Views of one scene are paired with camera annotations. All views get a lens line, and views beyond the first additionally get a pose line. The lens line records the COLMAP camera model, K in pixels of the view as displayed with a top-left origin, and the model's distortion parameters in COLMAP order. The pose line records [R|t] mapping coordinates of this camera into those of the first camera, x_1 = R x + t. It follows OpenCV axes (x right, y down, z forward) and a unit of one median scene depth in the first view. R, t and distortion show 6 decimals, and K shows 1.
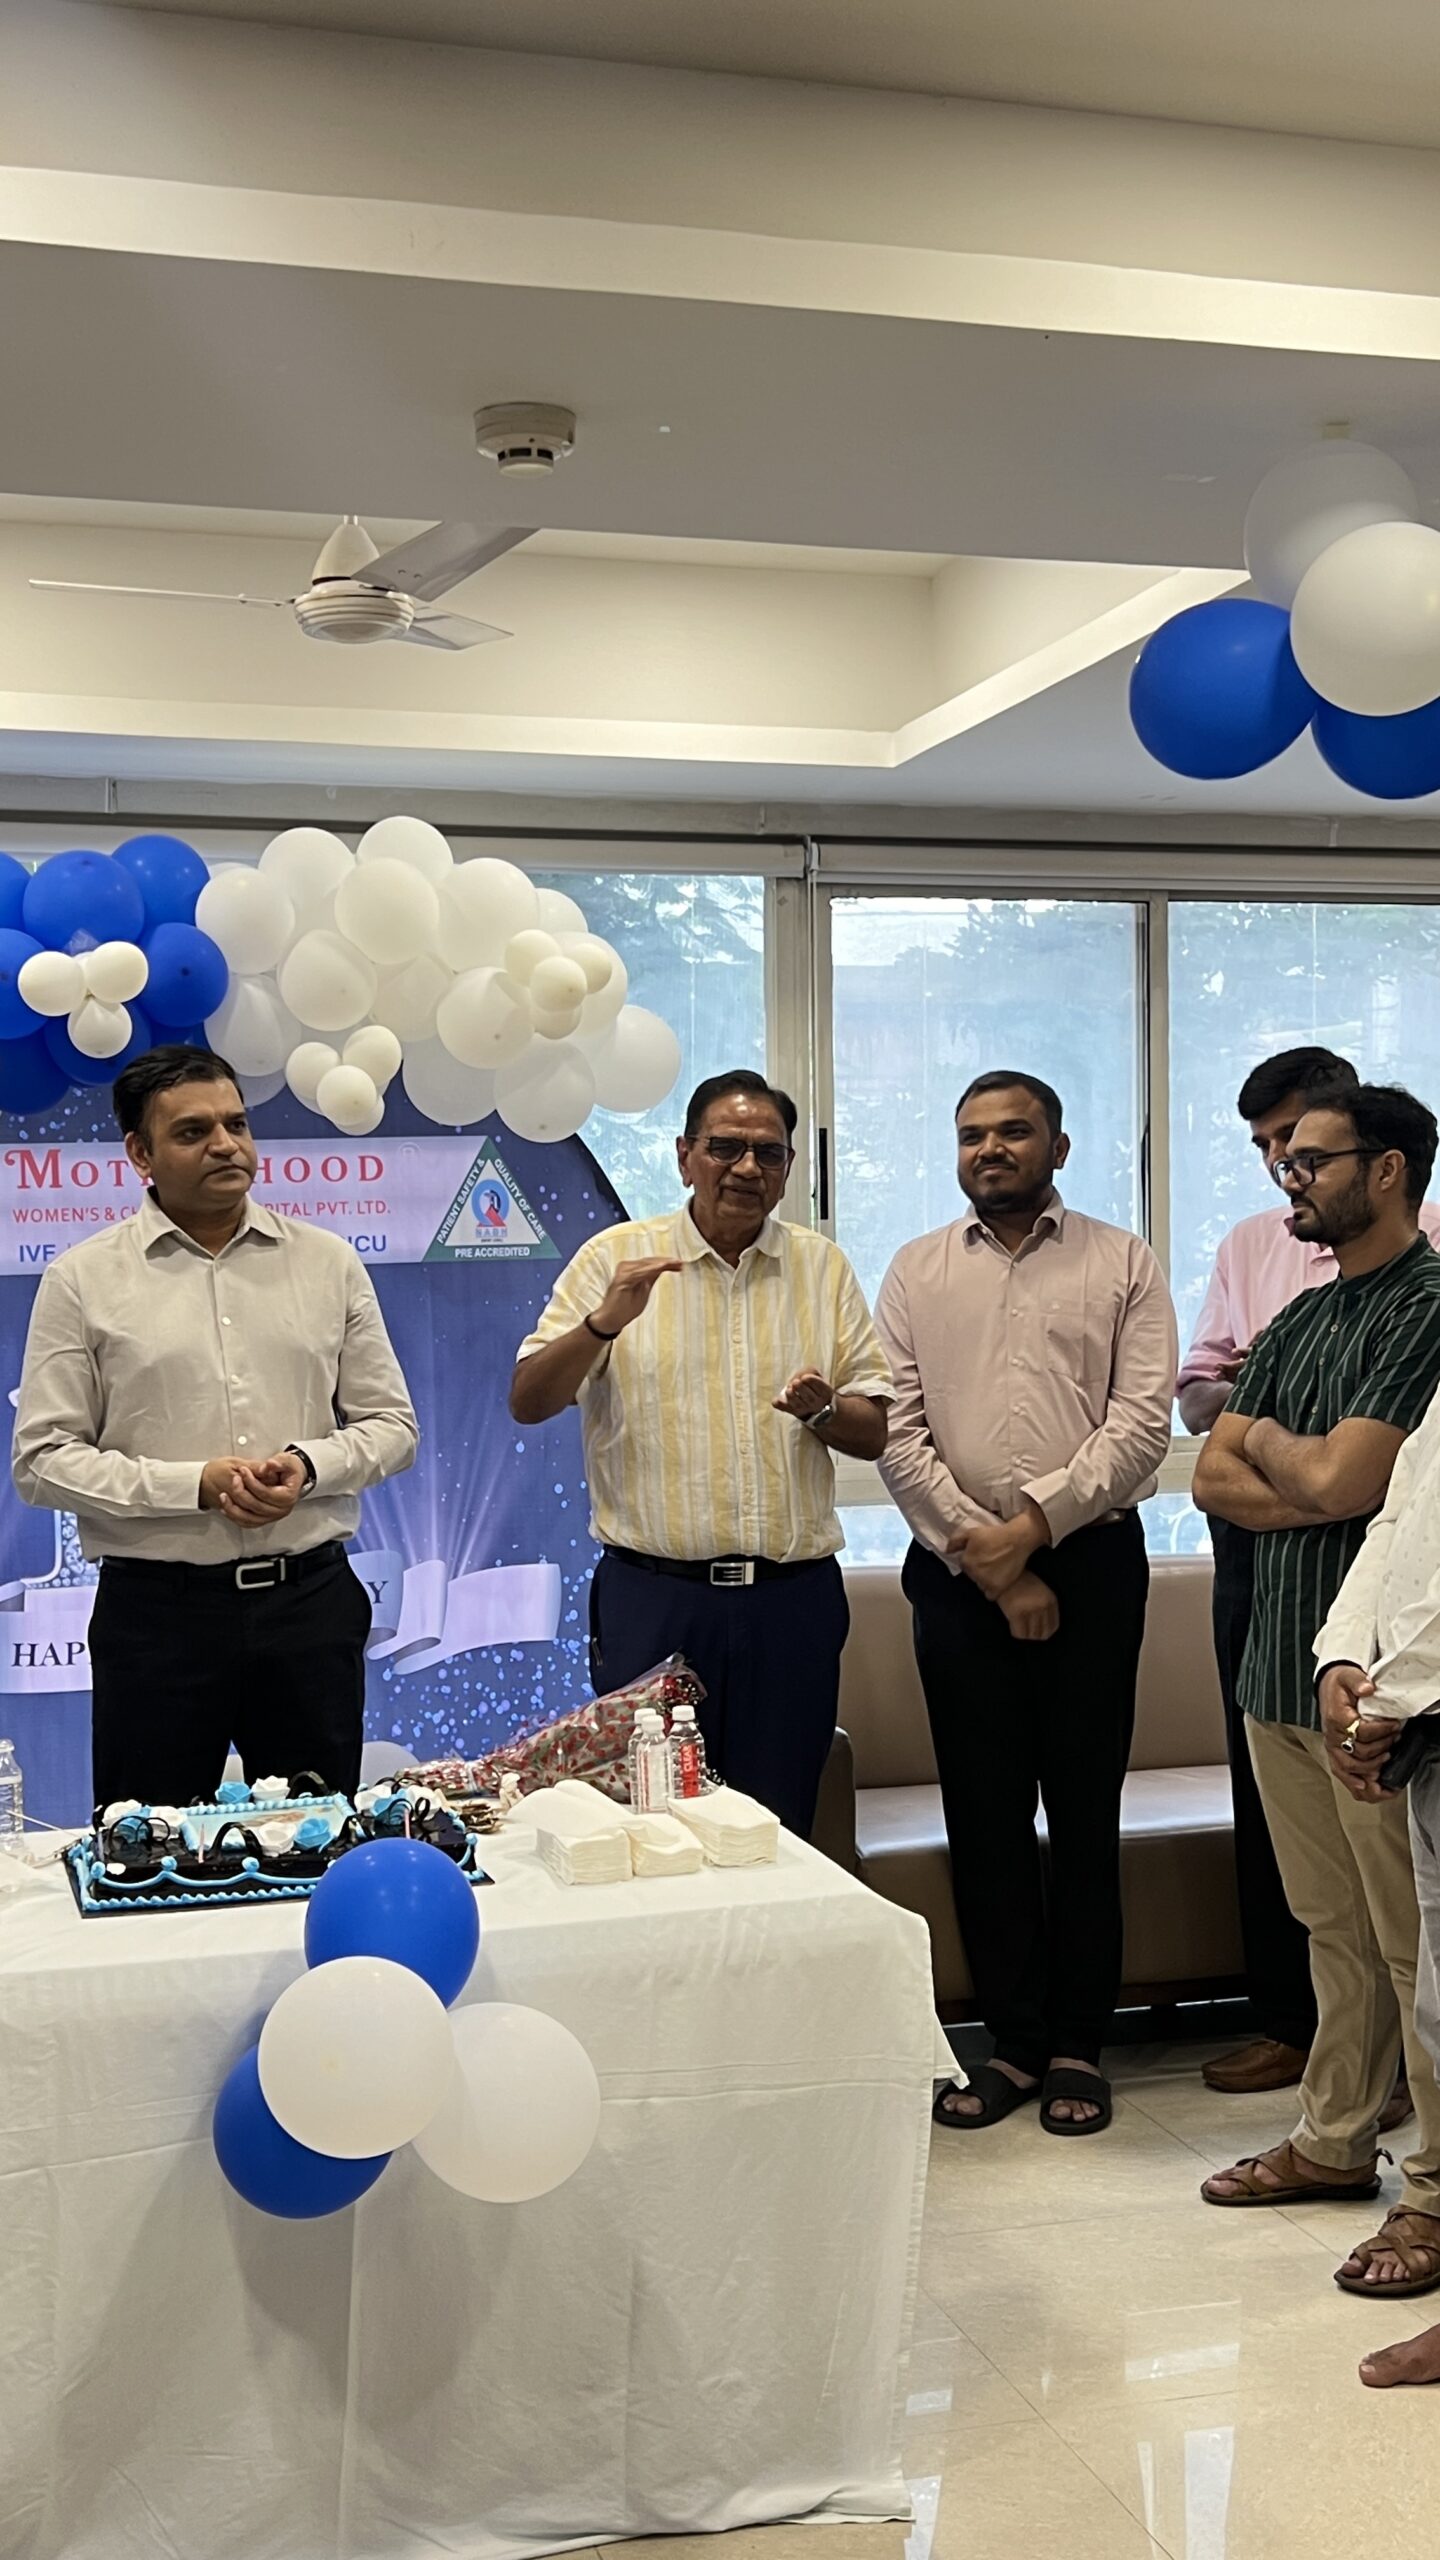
lens RADIAL K [[2639.8, 0, 724.8], [0, 2639.8, 1321.2], [0, 0, 1]] dist [0.087306, 0.000000]
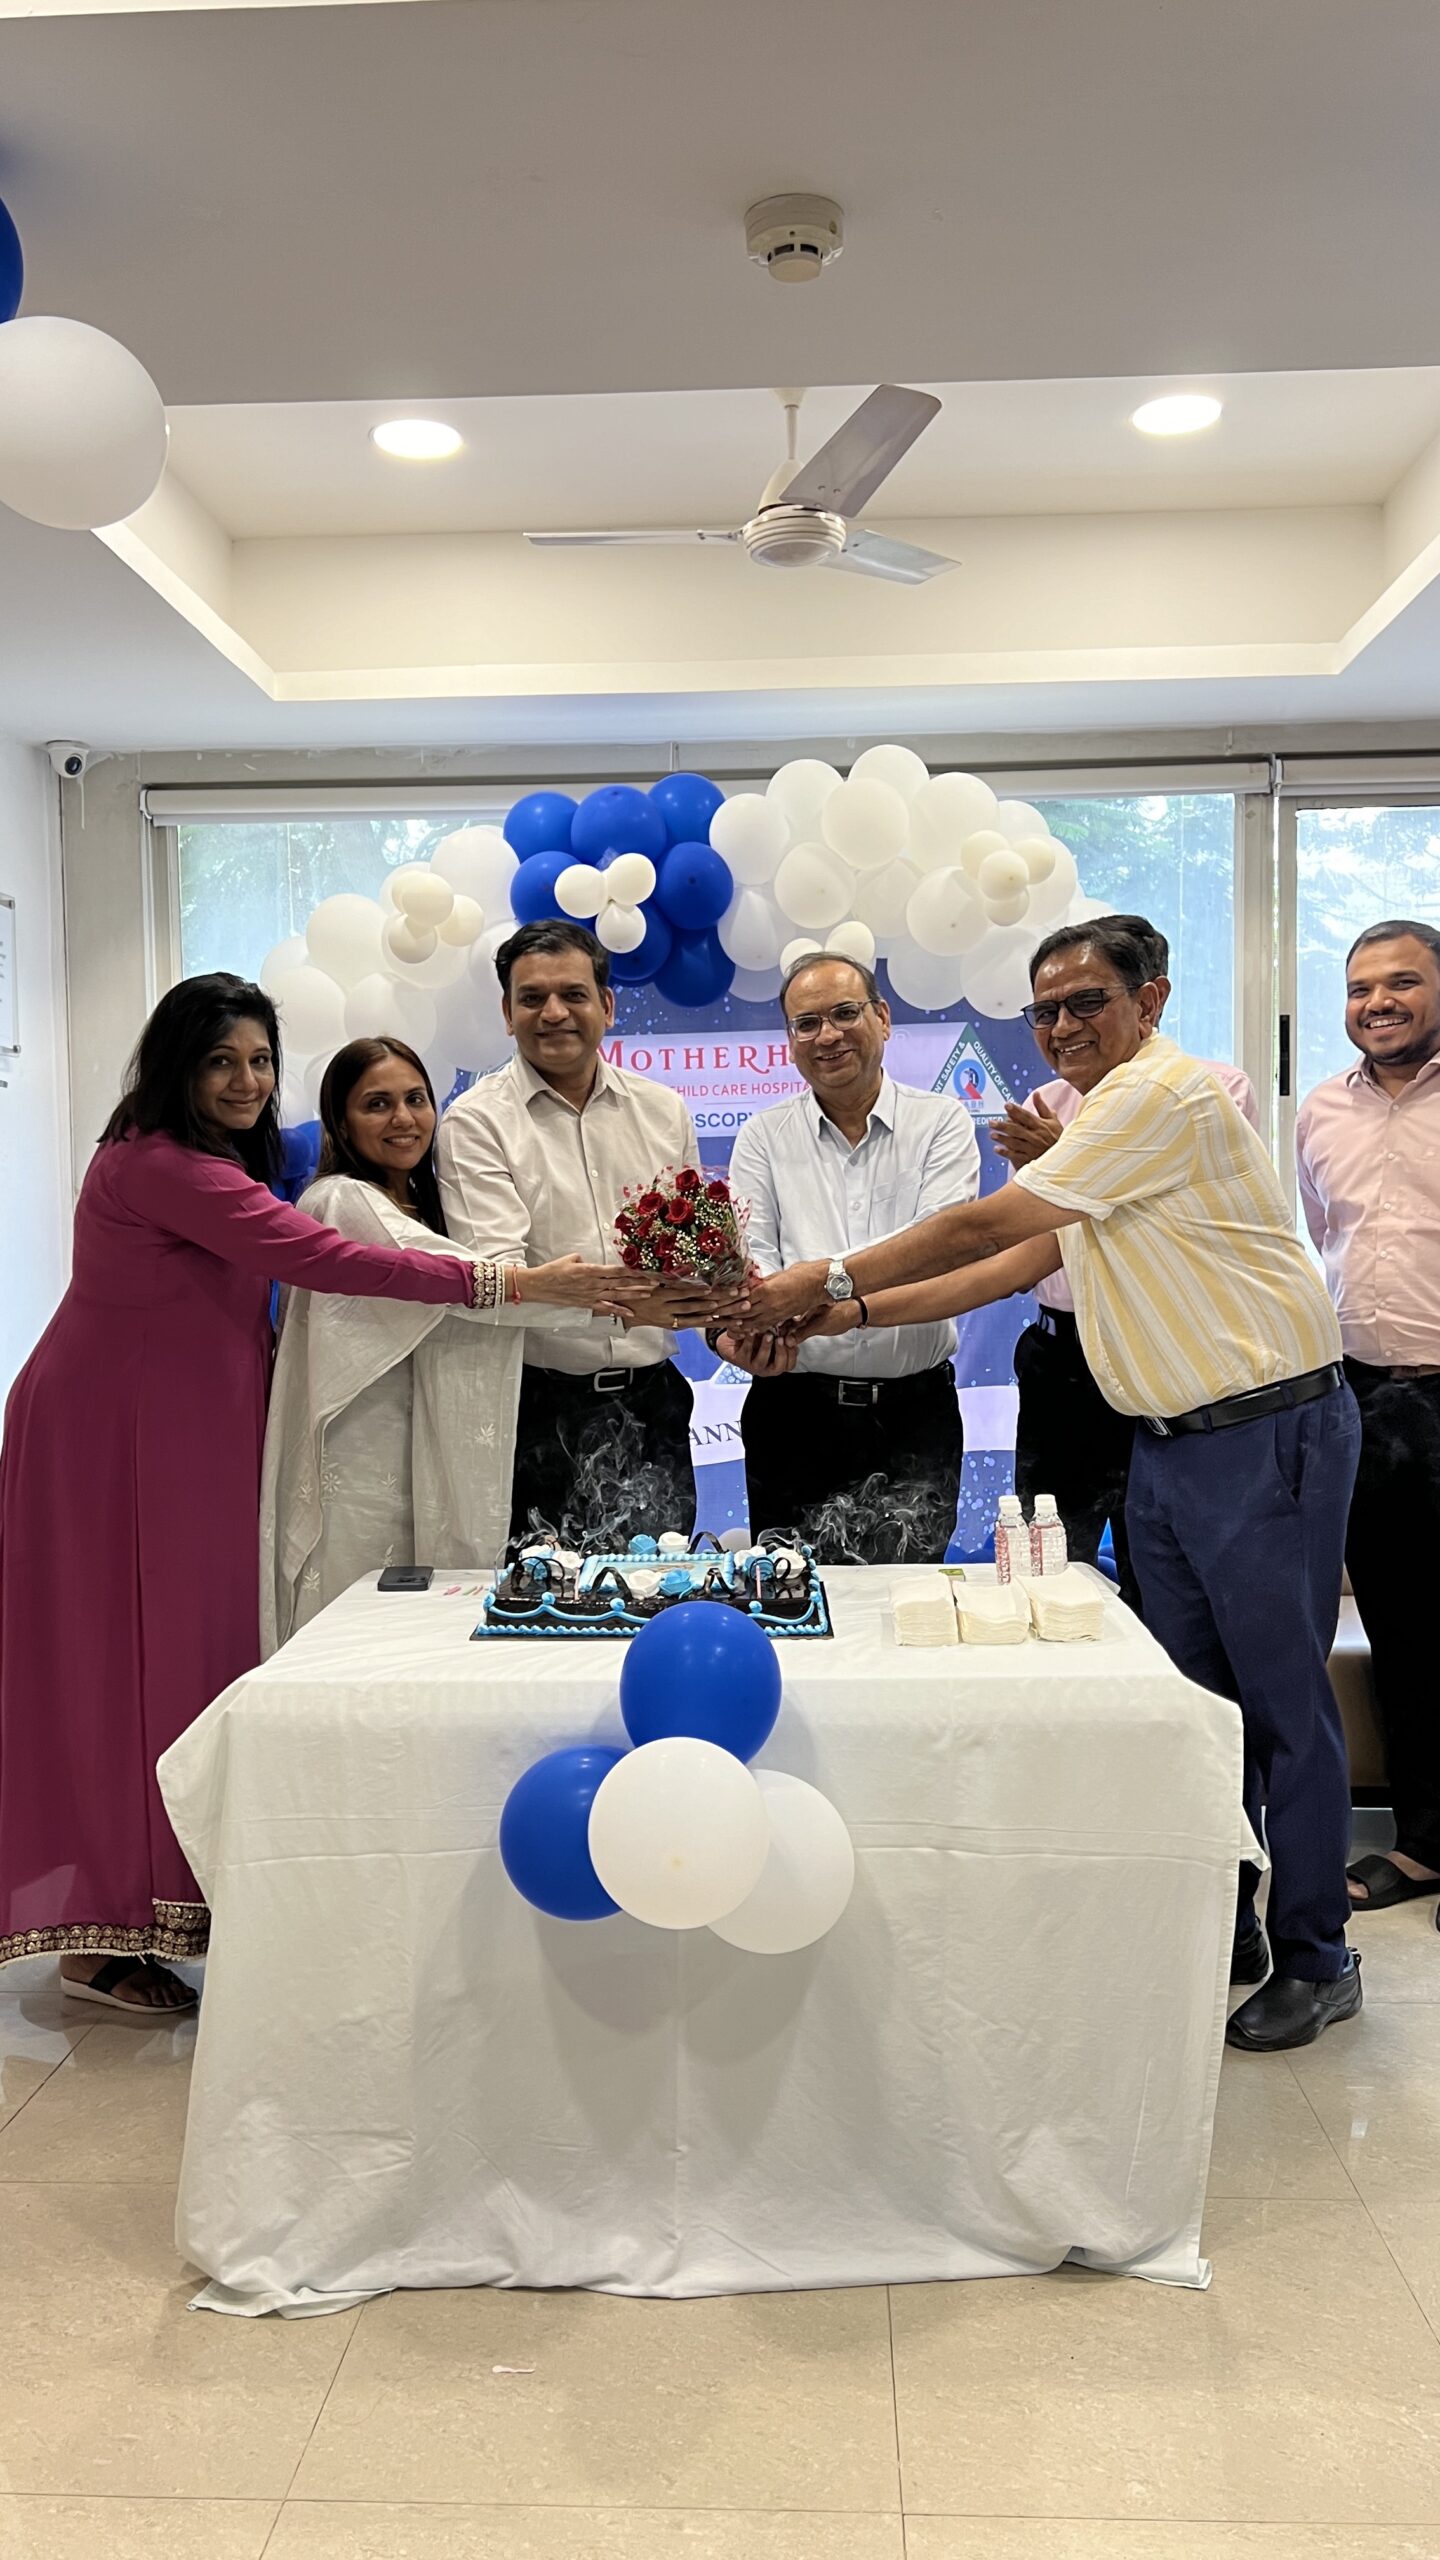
lens RADIAL K [[1879.0, 0, 719.8], [0, 1879.0, 1294.0], [0, 0, 1]] dist [0.086832, -0.129579]
pose [[0.946881, 0.013714, -0.321292, 0.090170], [-0.007644, 0.999768, 0.020147, 0.041077], [0.321494, -0.016621, 0.946766, 0.189280]]
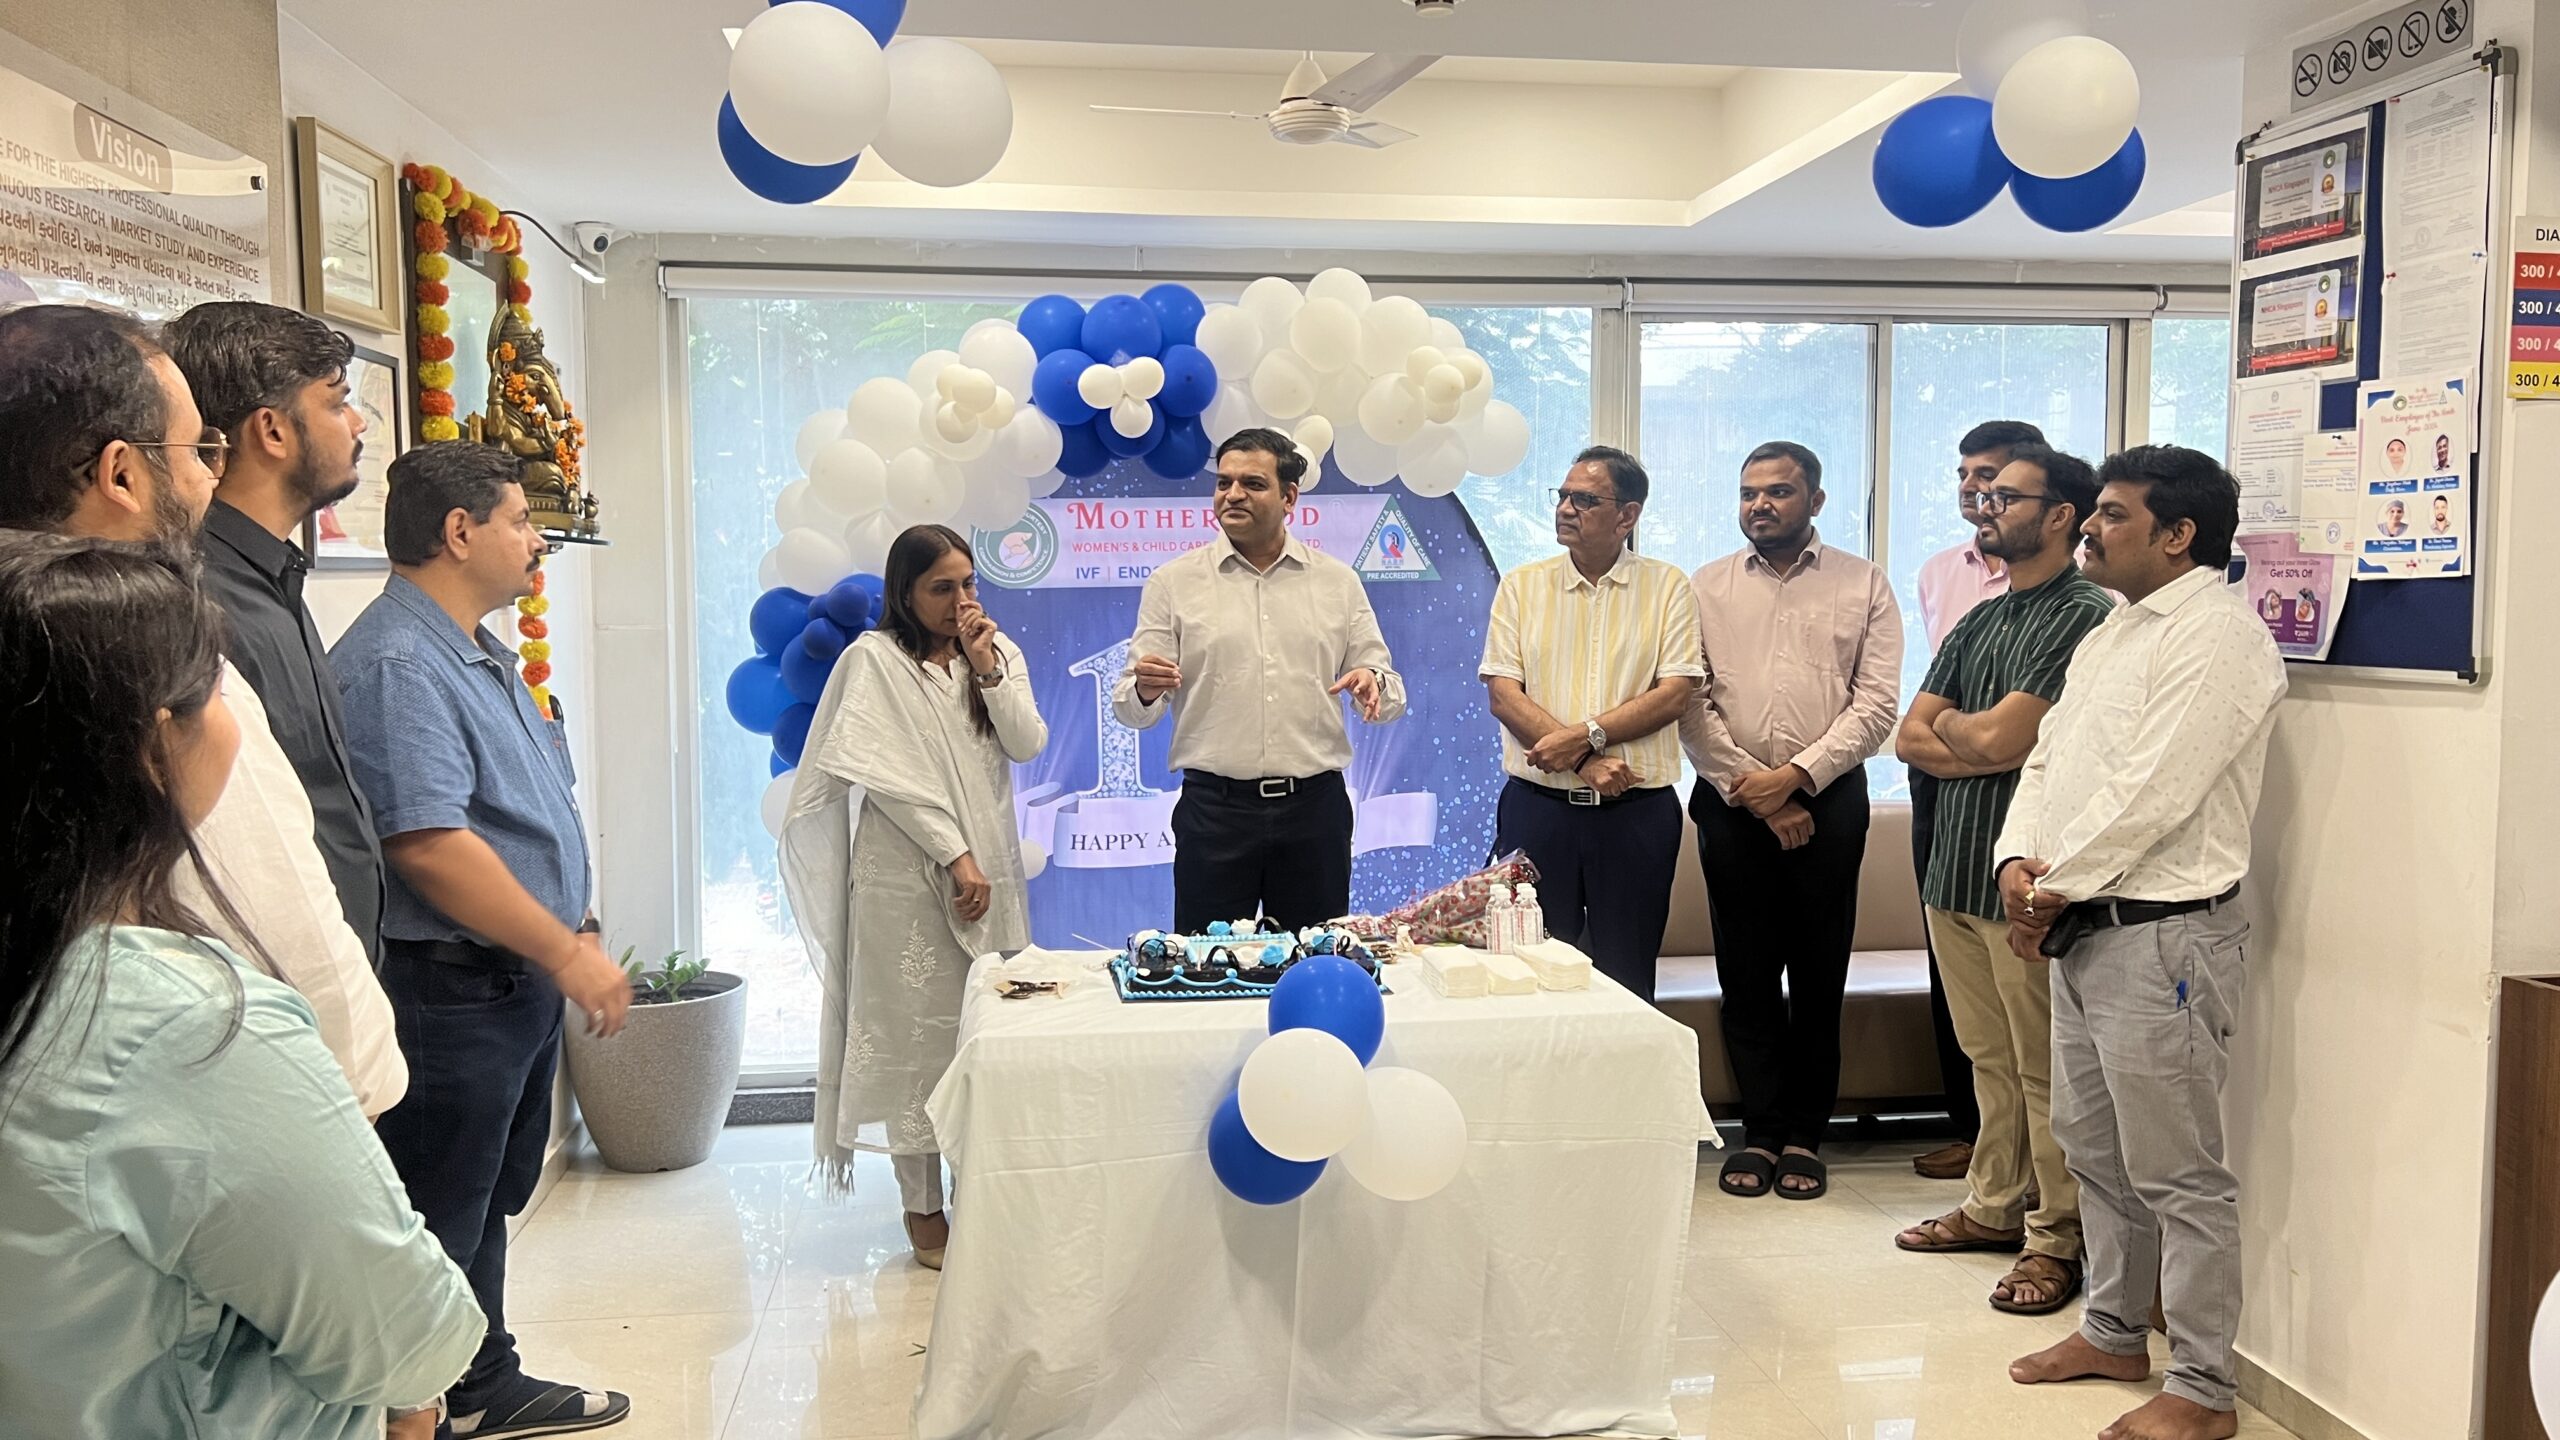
lens RADIAL K [[1879.0, 0, 1266.4], [0, 1879.0, 726.1], [0, 0, 1]] dist [0.086832, -0.129579]
pose [[0.988711, 0.018144, -0.148736, -0.003230], [-0.011935, 0.999024, 0.042528, 0.015348], [0.149362, -0.040273, 0.987962, -0.026311]]
